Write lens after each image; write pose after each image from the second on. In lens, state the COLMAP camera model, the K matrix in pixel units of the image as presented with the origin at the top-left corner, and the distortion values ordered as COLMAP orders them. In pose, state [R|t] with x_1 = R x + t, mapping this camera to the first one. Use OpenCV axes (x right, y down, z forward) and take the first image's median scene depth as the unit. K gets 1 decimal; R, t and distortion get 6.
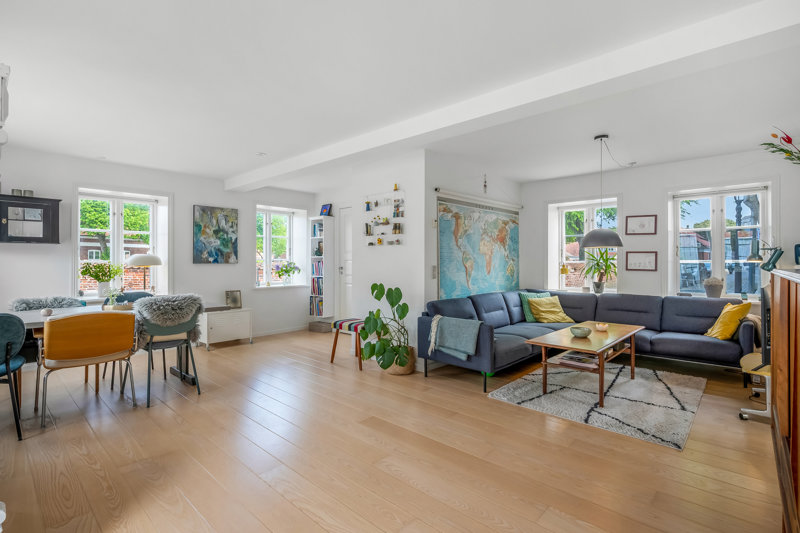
lens RADIAL K [[377.3, 0, 400.3], [0, 377.3, 260.2], [0, 0, 1]] dist [-0.000518, 0.000000]
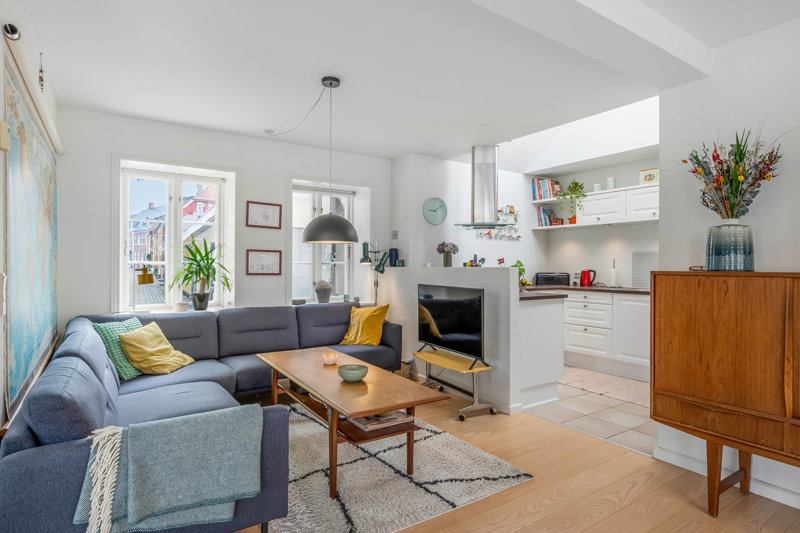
lens RADIAL K [[437.1, 0, 400.0], [0, 437.1, 266.5], [0, 0, 1]] dist [-0.000990, -0.000404]
pose [[0.237988, -0.003081, 0.971263, -0.175237], [-0.008588, 0.999949, 0.005277, 0.003666], [-0.971230, -0.009597, 0.237950, 0.584501]]
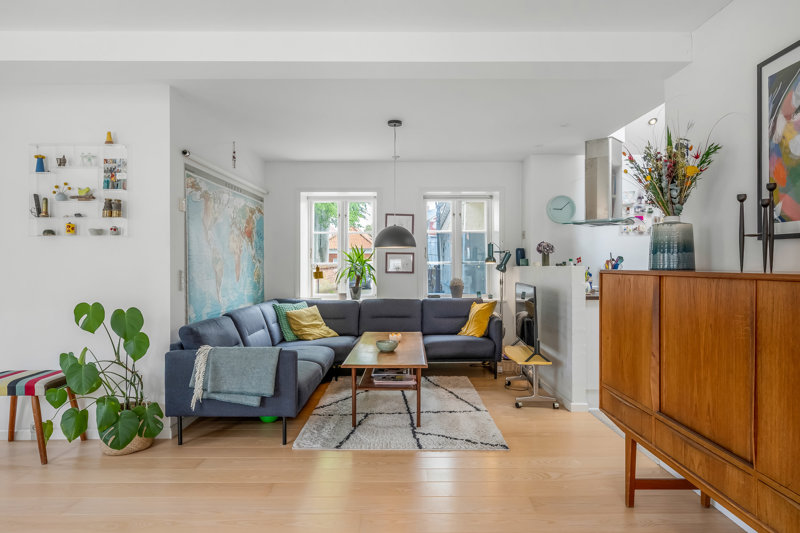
lens RADIAL K [[478.1, 0, 400.0], [0, 478.1, 266.5], [0, 0, 1]] dist [-0.001362, -0.000734]
pose [[0.735861, -0.005850, 0.677107, -0.184409], [-0.001088, 0.999951, 0.009822, -0.000335], [-0.677132, -0.007965, 0.735819, 0.141554]]
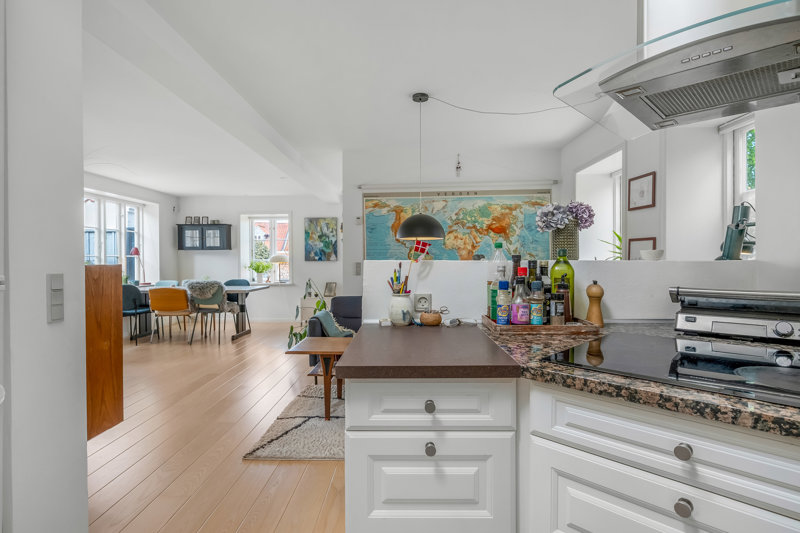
lens RADIAL K [[411.6, 0, 400.0], [0, 411.6, 266.5], [0, 0, 1]] dist [0.000293, 0.000027]
pose [[0.661183, 0.007500, -0.750187, 0.970922], [0.008368, 0.999814, 0.017371, 0.006484], [0.750178, -0.017763, 0.660998, 0.344102]]
